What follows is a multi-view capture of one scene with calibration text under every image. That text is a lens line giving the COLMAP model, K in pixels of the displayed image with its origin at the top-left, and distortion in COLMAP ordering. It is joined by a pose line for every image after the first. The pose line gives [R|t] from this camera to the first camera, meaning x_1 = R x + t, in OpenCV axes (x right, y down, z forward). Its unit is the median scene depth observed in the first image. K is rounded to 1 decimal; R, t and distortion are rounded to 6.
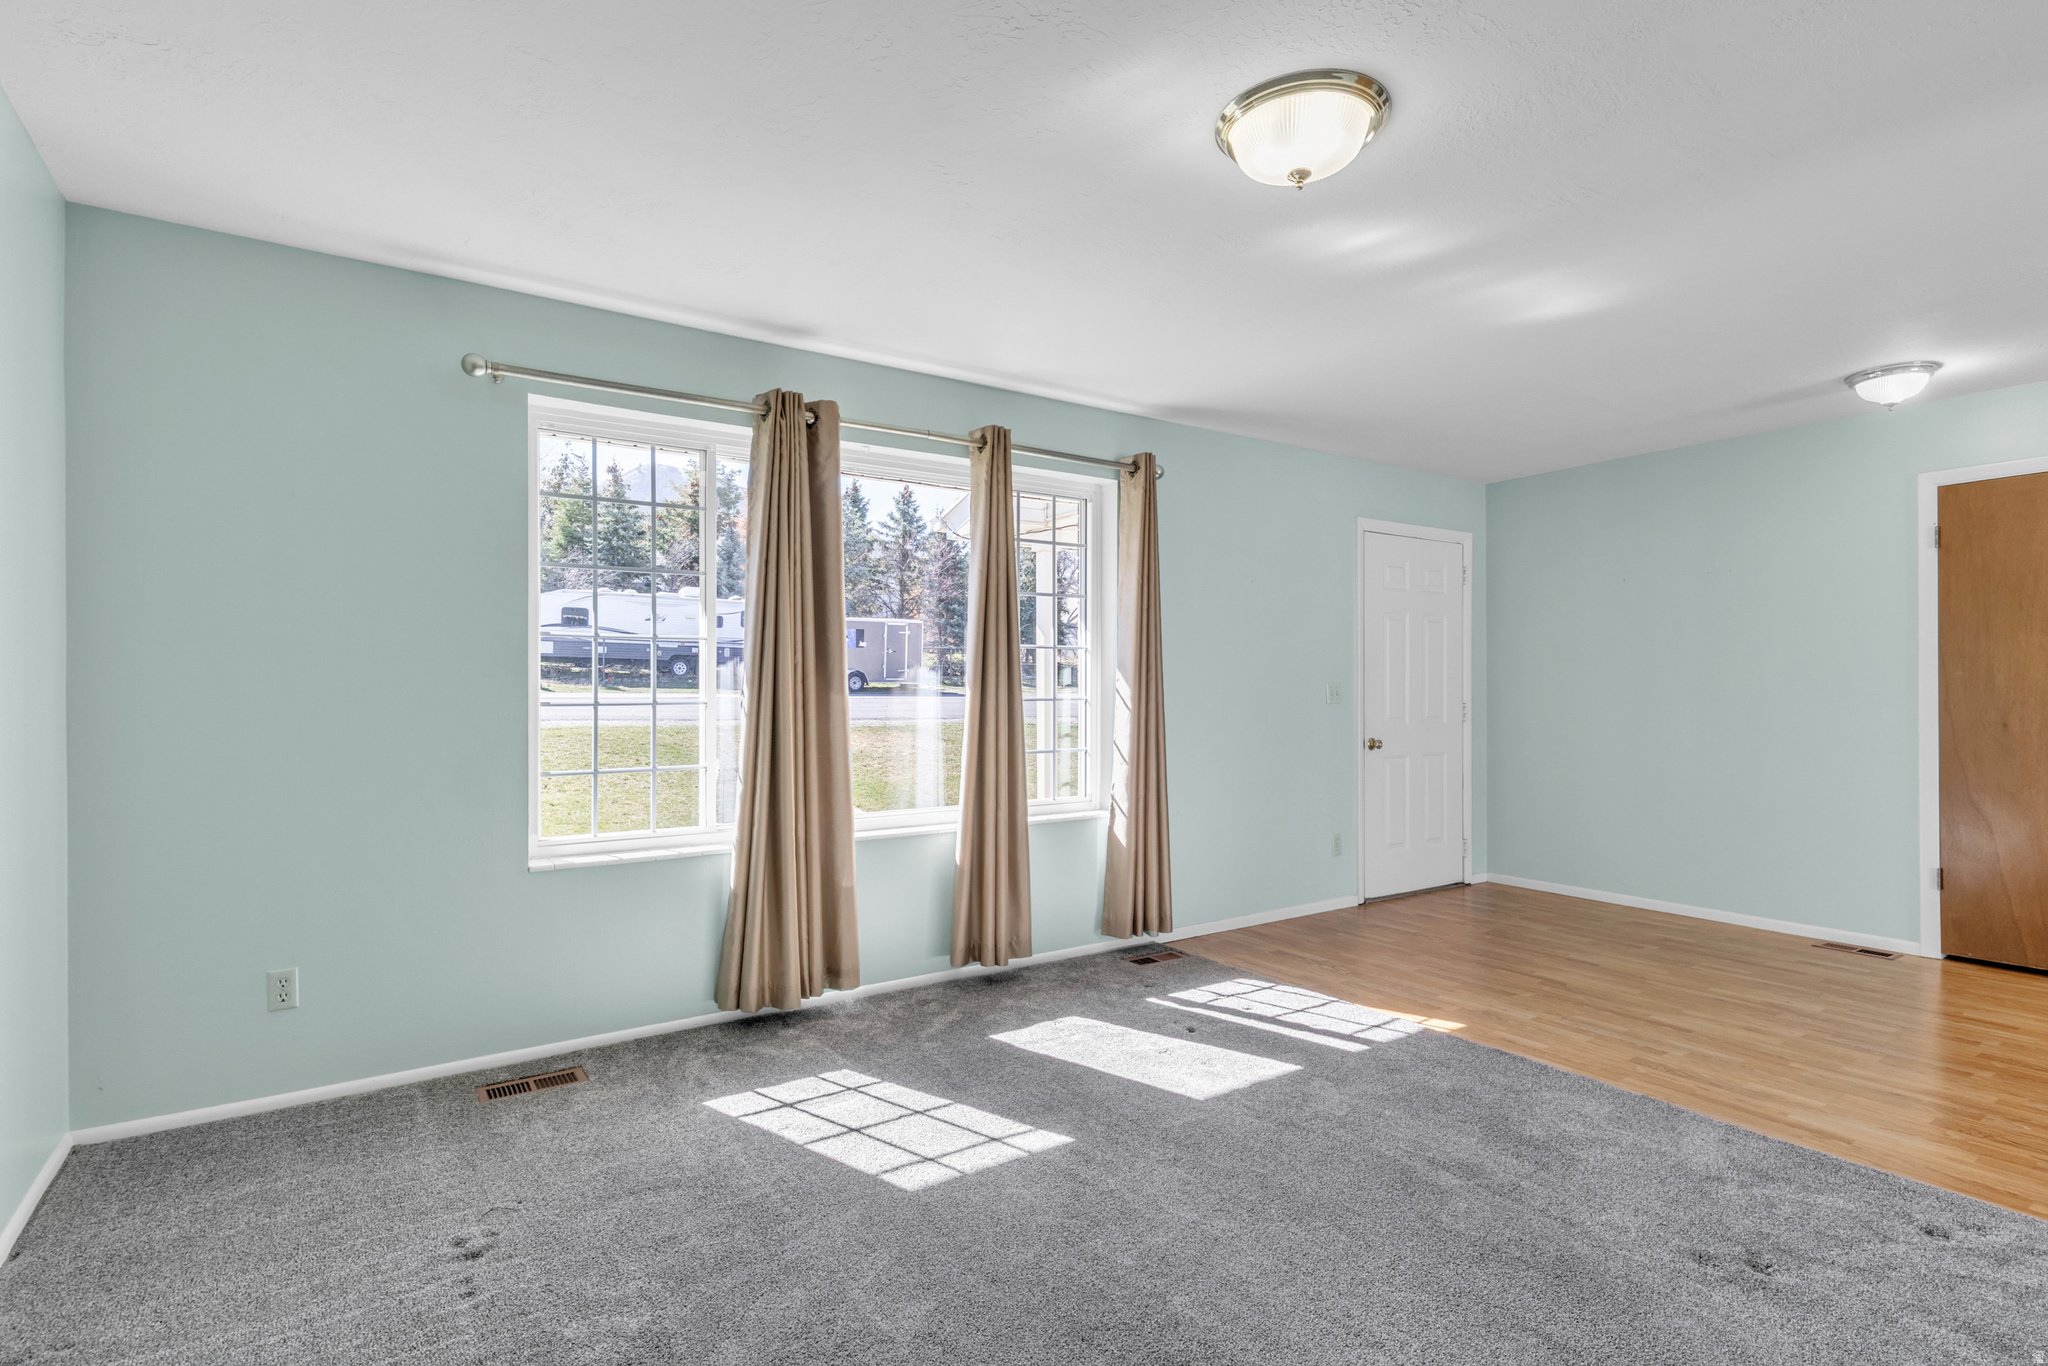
lens RADIAL K [[1007.6, 0, 1024.0], [0, 1007.6, 683.0], [0, 0, 1]] dist [0.021228, -0.000949]
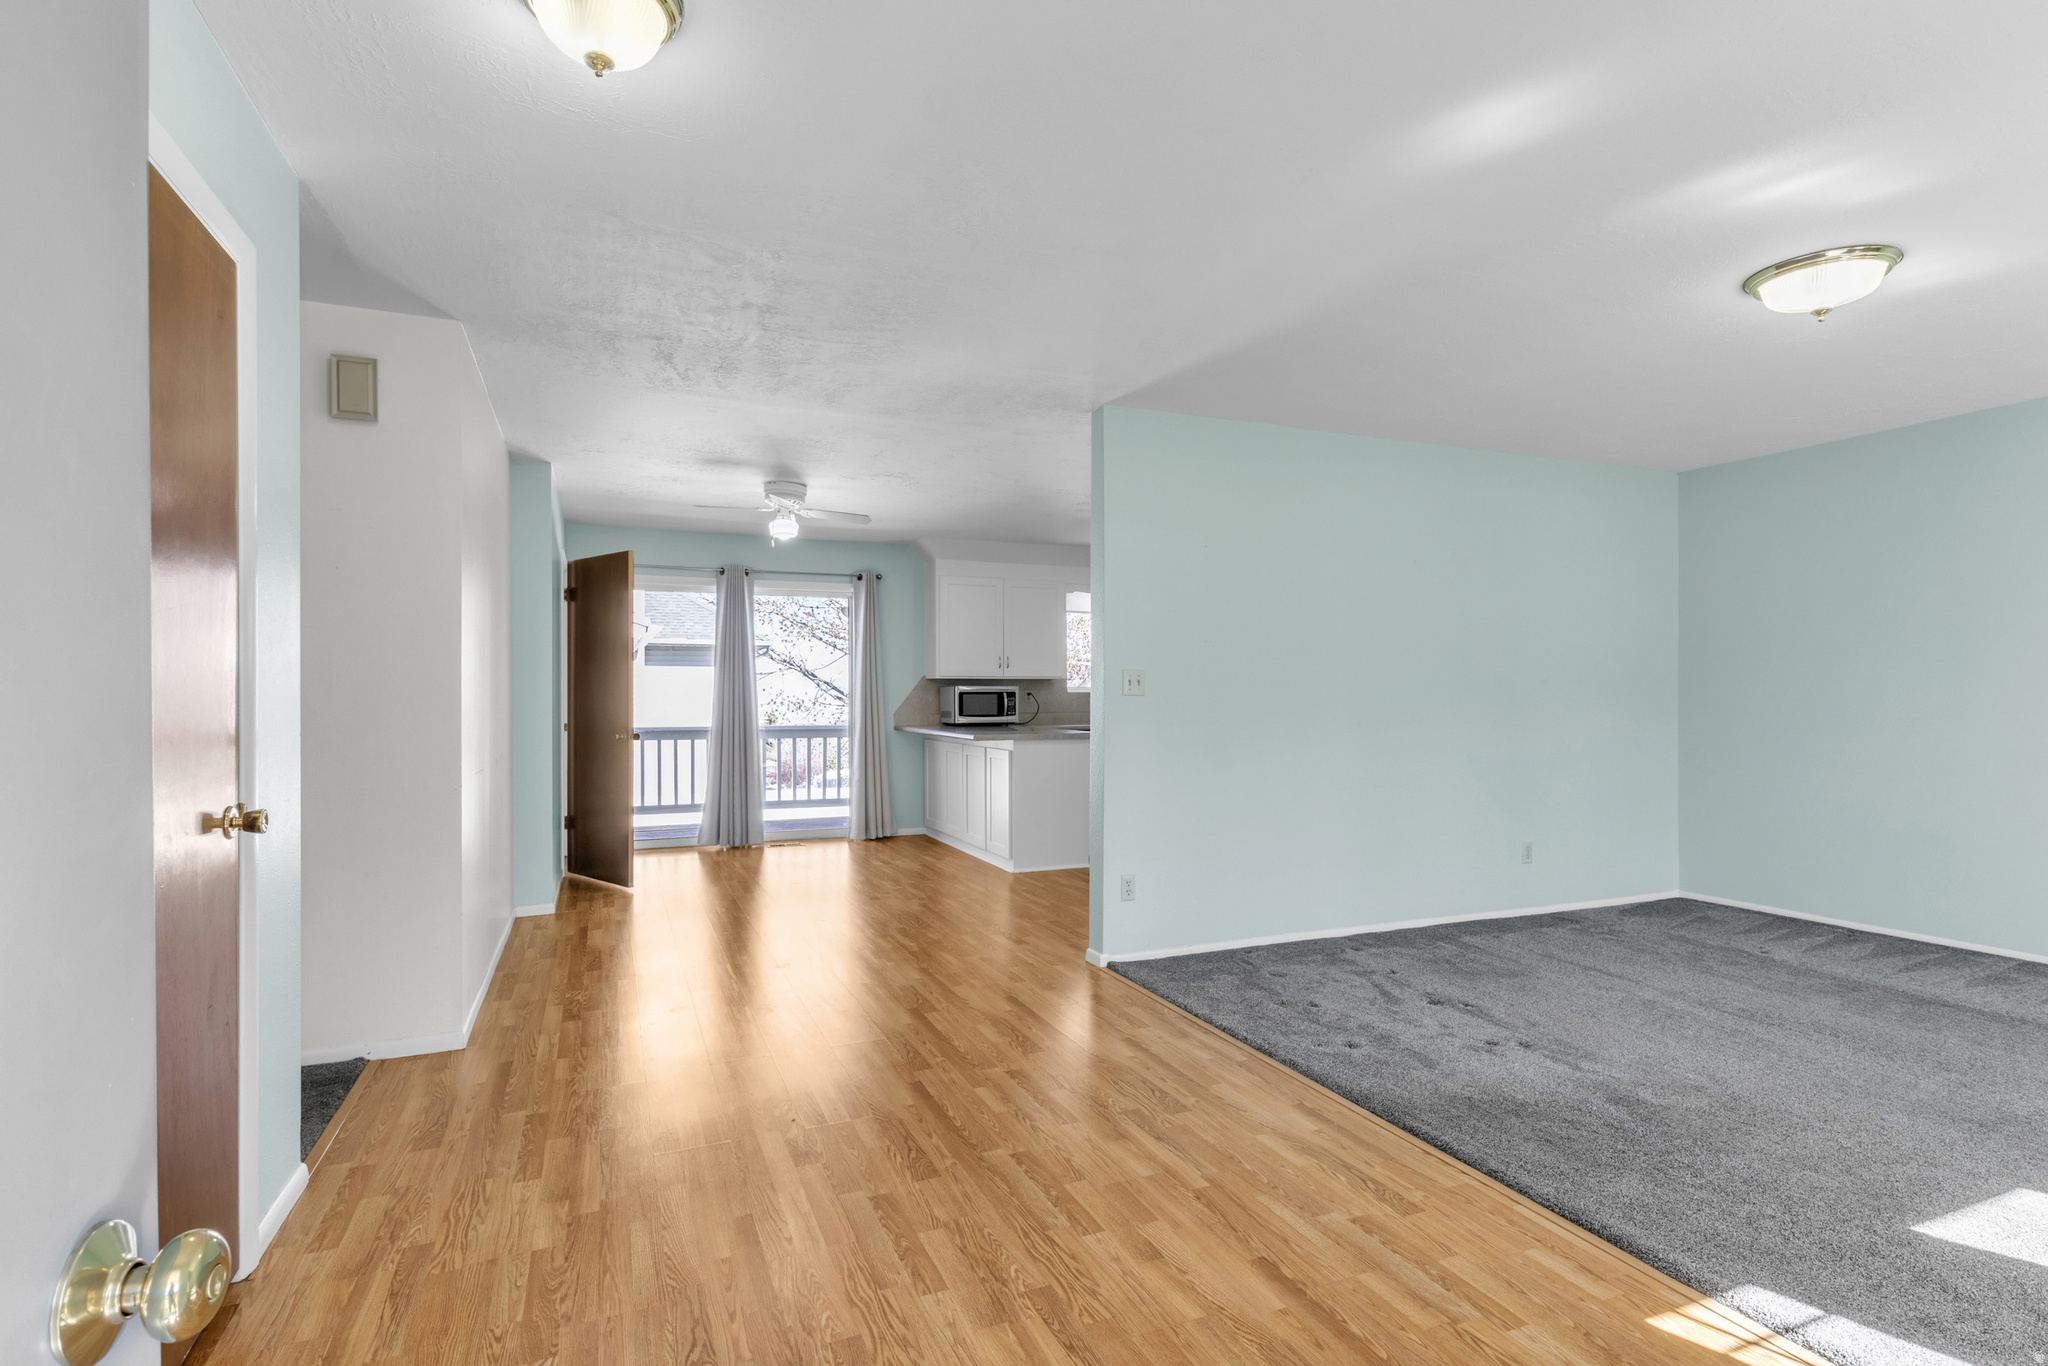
lens RADIAL K [[1007.8, 0, 1022.3], [0, 1007.8, 699.5], [0, 0, 1]] dist [0.039712, -0.000178]
pose [[-0.981625, 0.005026, 0.190755, 0.717791], [0.004879, 0.999987, -0.001240, 0.003058], [-0.190759, -0.000287, -0.981637, 1.738858]]
